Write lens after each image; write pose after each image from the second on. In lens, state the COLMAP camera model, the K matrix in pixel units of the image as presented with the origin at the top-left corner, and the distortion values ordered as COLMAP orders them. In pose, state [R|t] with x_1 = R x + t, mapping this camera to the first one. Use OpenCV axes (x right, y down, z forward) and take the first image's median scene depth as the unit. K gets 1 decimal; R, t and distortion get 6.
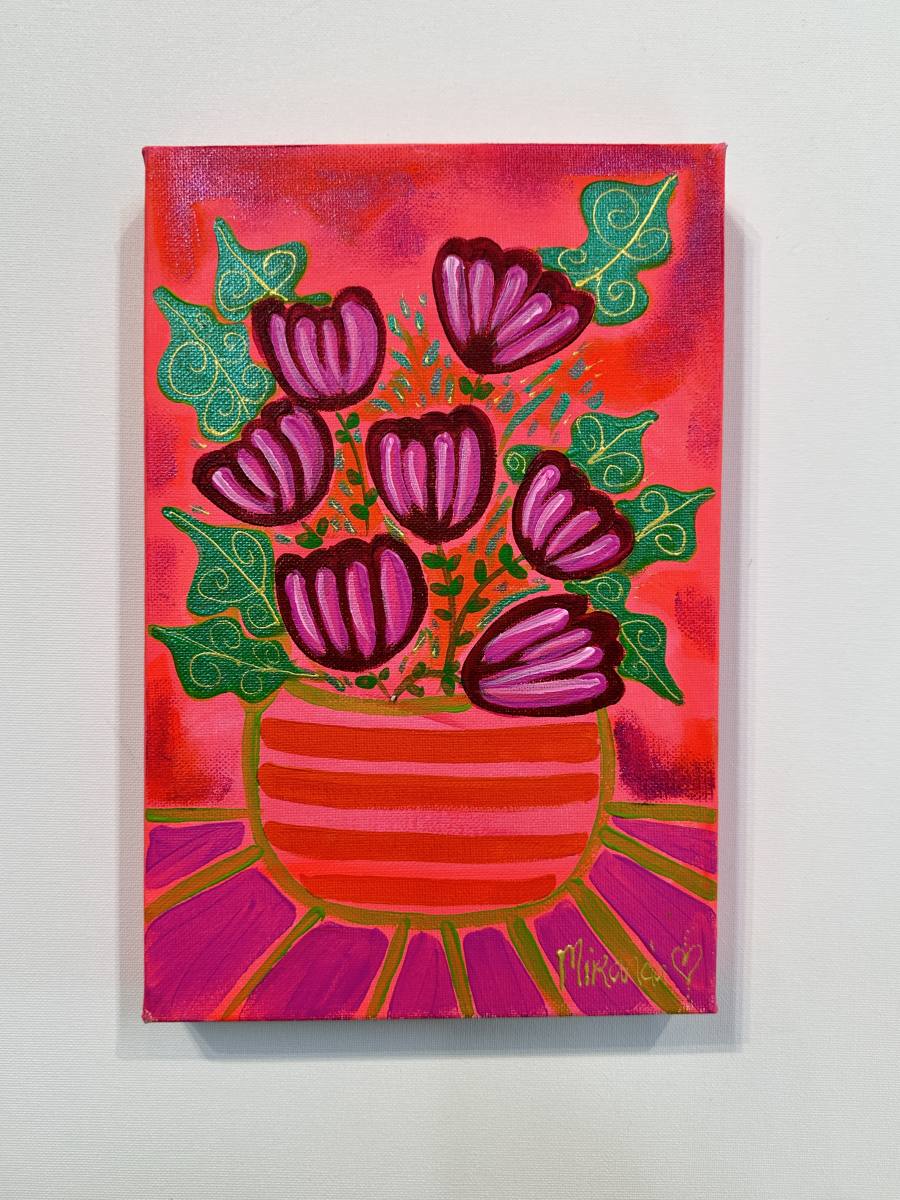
lens RADIAL K [[940.7, 0, 450.0], [0, 940.7, 600.0], [0, 0, 1]] dist [0.206567, -0.566213]
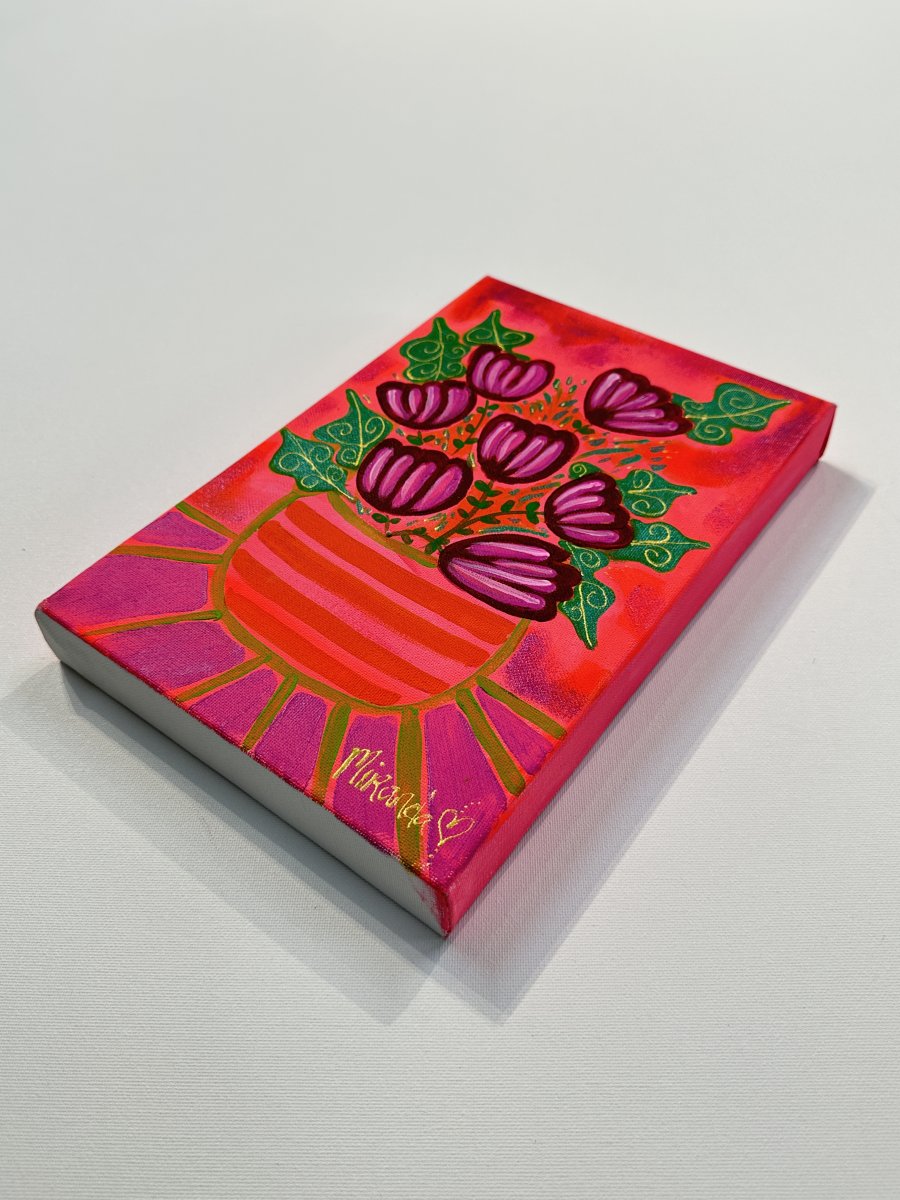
lens RADIAL K [[940.7, 0, 450.0], [0, 940.7, 600.0], [0, 0, 1]] dist [0.206567, -0.566213]
pose [[0.799408, 0.436970, -0.412315, 0.535670], [-0.600471, 0.603420, -0.524708, 0.738855], [0.019517, 0.667039, 0.744767, 0.159944]]
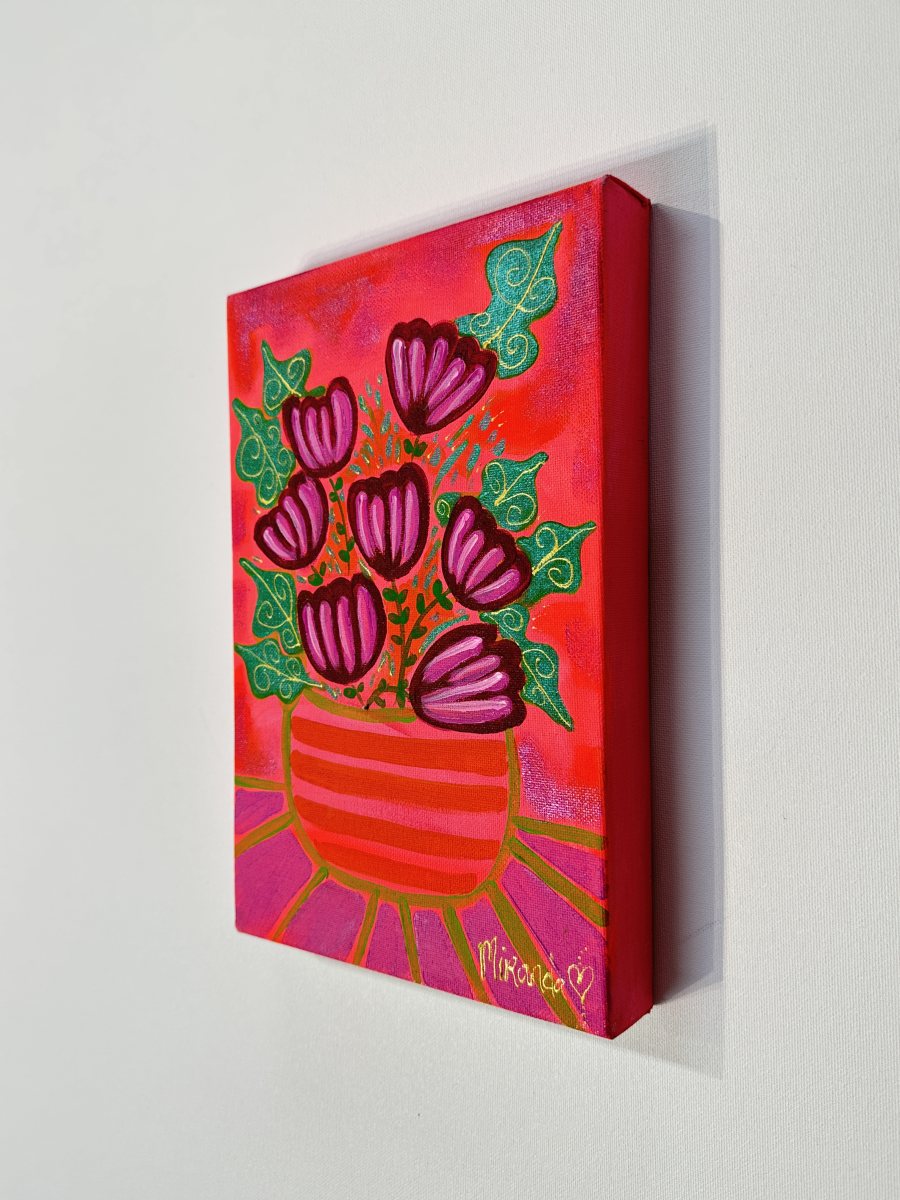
lens RADIAL K [[940.7, 0, 450.0], [0, 940.7, 600.0], [0, 0, 1]] dist [0.206567, -0.566213]
pose [[0.789499, -0.005330, -0.613728, 0.777707], [0.010540, 0.999933, 0.004874, -0.039955], [0.613661, -0.010317, 0.789502, 0.101199]]
